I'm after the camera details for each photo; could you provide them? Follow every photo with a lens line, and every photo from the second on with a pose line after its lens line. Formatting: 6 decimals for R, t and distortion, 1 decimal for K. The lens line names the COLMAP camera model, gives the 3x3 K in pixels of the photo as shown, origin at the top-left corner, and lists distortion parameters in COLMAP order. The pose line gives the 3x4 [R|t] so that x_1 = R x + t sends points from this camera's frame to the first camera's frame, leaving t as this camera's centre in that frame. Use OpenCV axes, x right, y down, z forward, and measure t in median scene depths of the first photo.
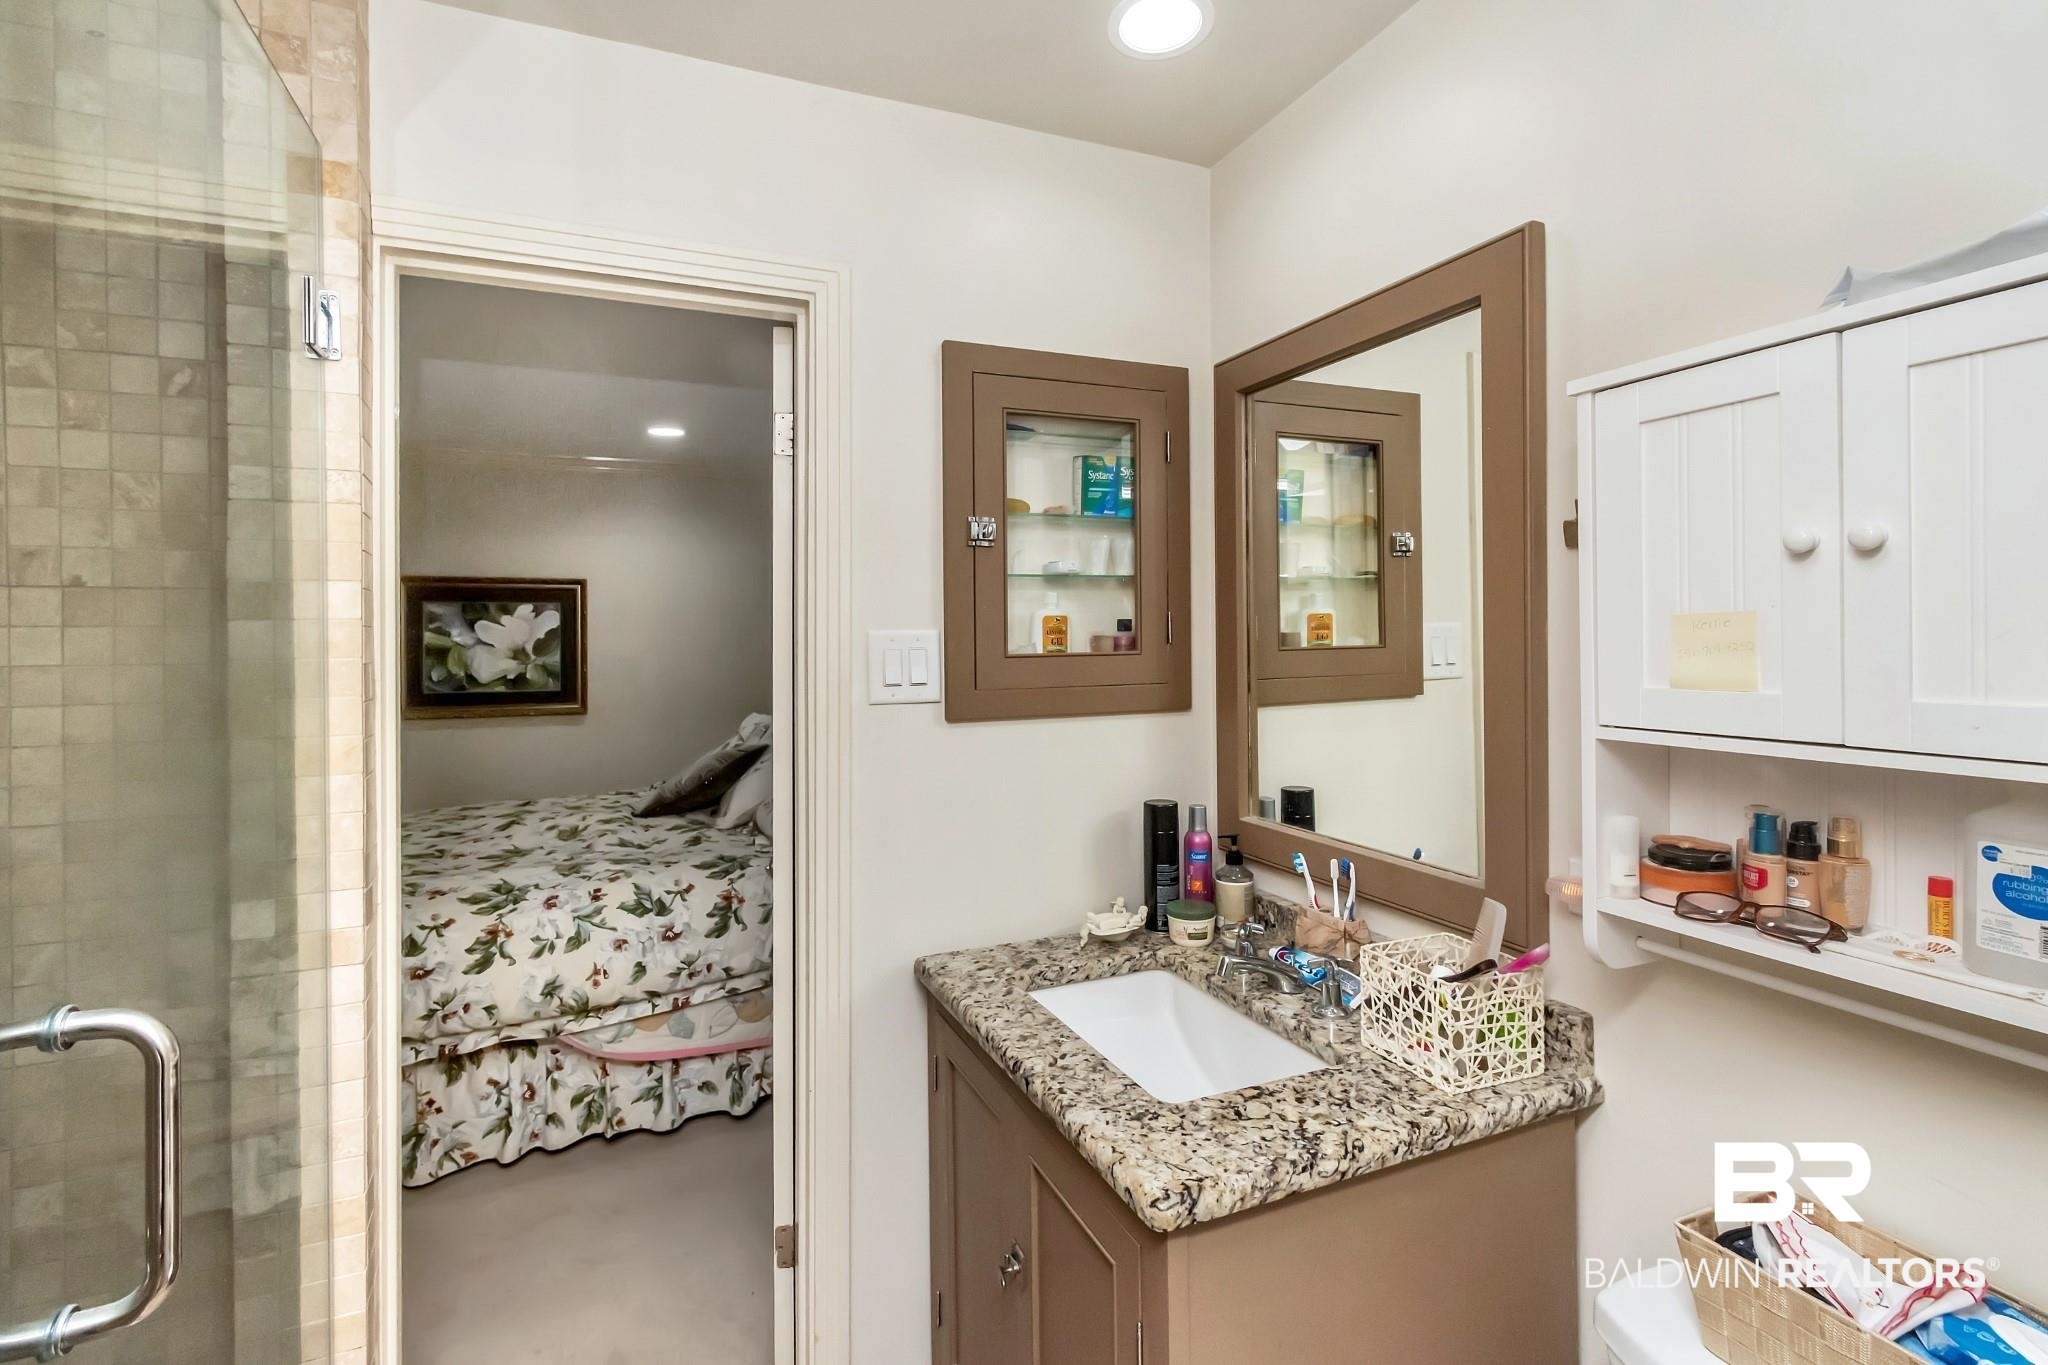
lens RADIAL K [[988.8, 0, 1007.7], [0, 988.8, 624.1], [0, 0, 1]] dist [0.002449, 0.000157]
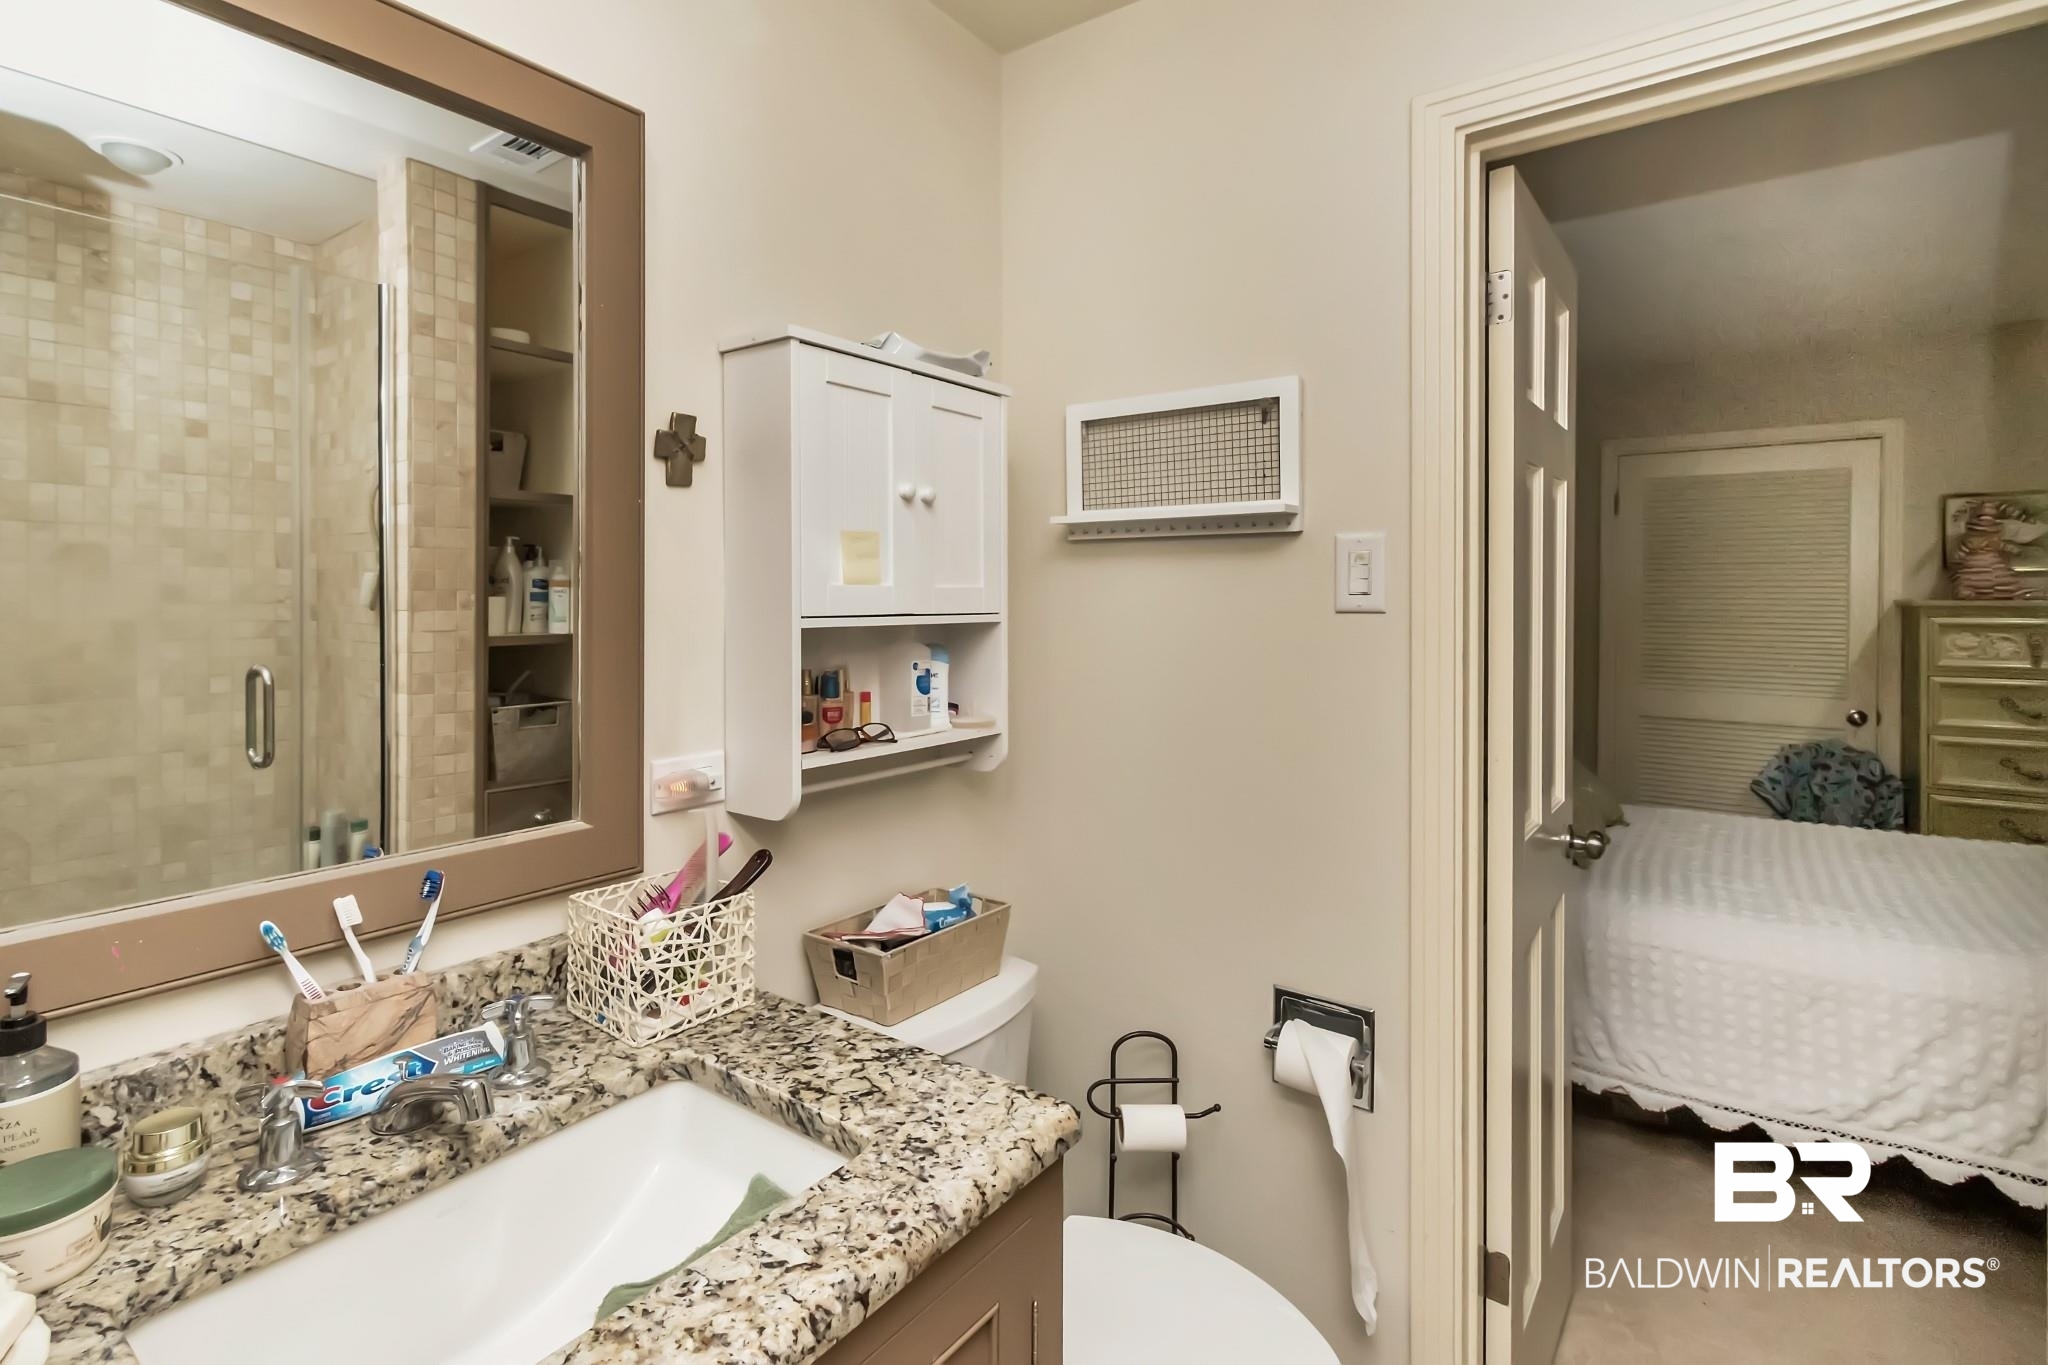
lens RADIAL K [[988.8, 0, 1007.7], [0, 988.8, 624.1], [0, 0, 1]] dist [0.002449, 0.000157]
pose [[-0.517905, -0.010864, 0.855369, -0.346322], [0.002879, 0.999892, 0.014443, 0.056258], [-0.855433, 0.009943, -0.517817, 0.855315]]
